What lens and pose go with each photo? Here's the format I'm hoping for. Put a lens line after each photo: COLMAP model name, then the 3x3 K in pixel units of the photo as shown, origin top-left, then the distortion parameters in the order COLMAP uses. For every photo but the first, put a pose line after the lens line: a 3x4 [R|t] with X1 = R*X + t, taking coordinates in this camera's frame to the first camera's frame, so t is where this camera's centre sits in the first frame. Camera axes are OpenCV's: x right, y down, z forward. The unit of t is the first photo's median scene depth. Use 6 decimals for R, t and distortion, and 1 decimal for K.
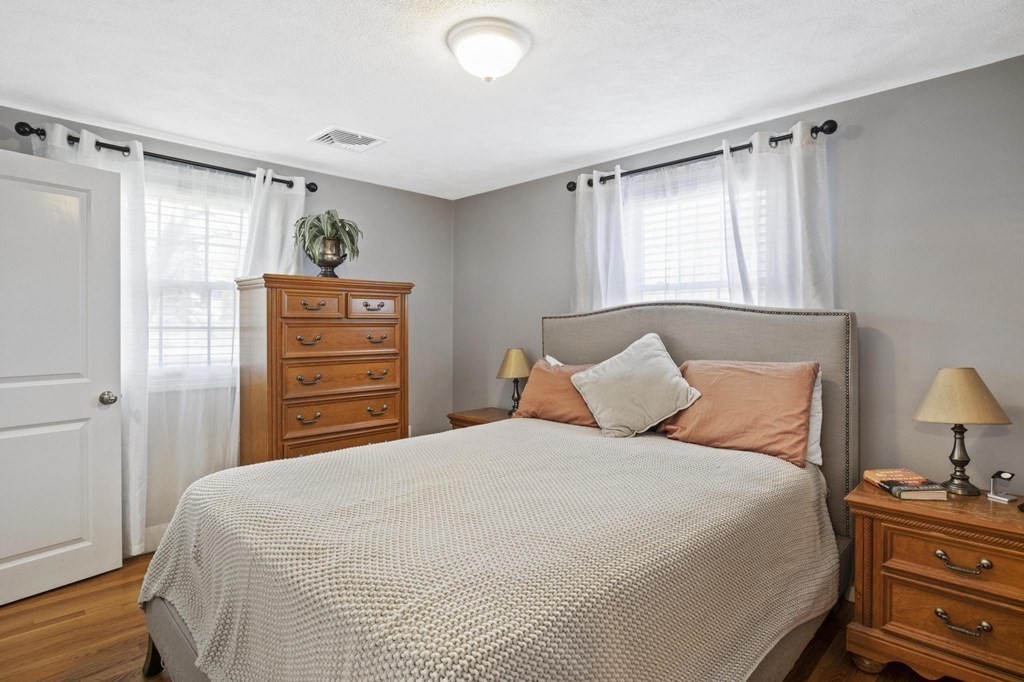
lens RADIAL K [[534.8, 0, 509.1], [0, 534.8, 338.3], [0, 0, 1]] dist [-0.019482, 0.002316]
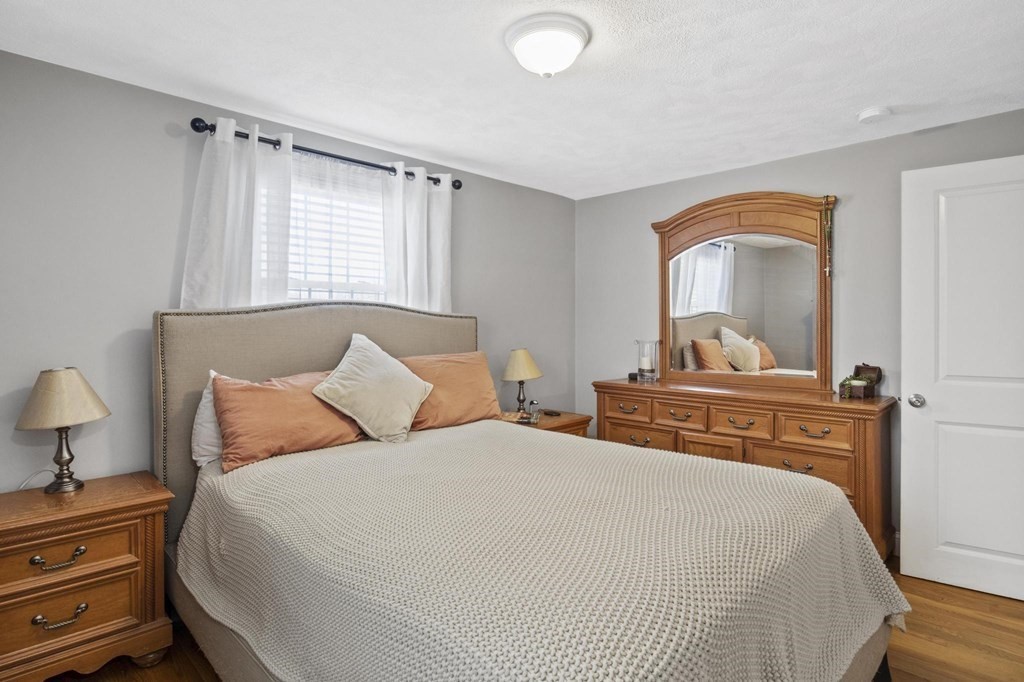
lens RADIAL K [[534.8, 0, 509.0], [0, 534.8, 330.7], [0, 0, 1]] dist [-0.019482, 0.002316]
pose [[0.019070, -0.012148, 0.999744, -0.680031], [0.023427, 0.999657, 0.011700, -0.018781], [-0.999544, 0.023198, 0.019348, 0.701957]]
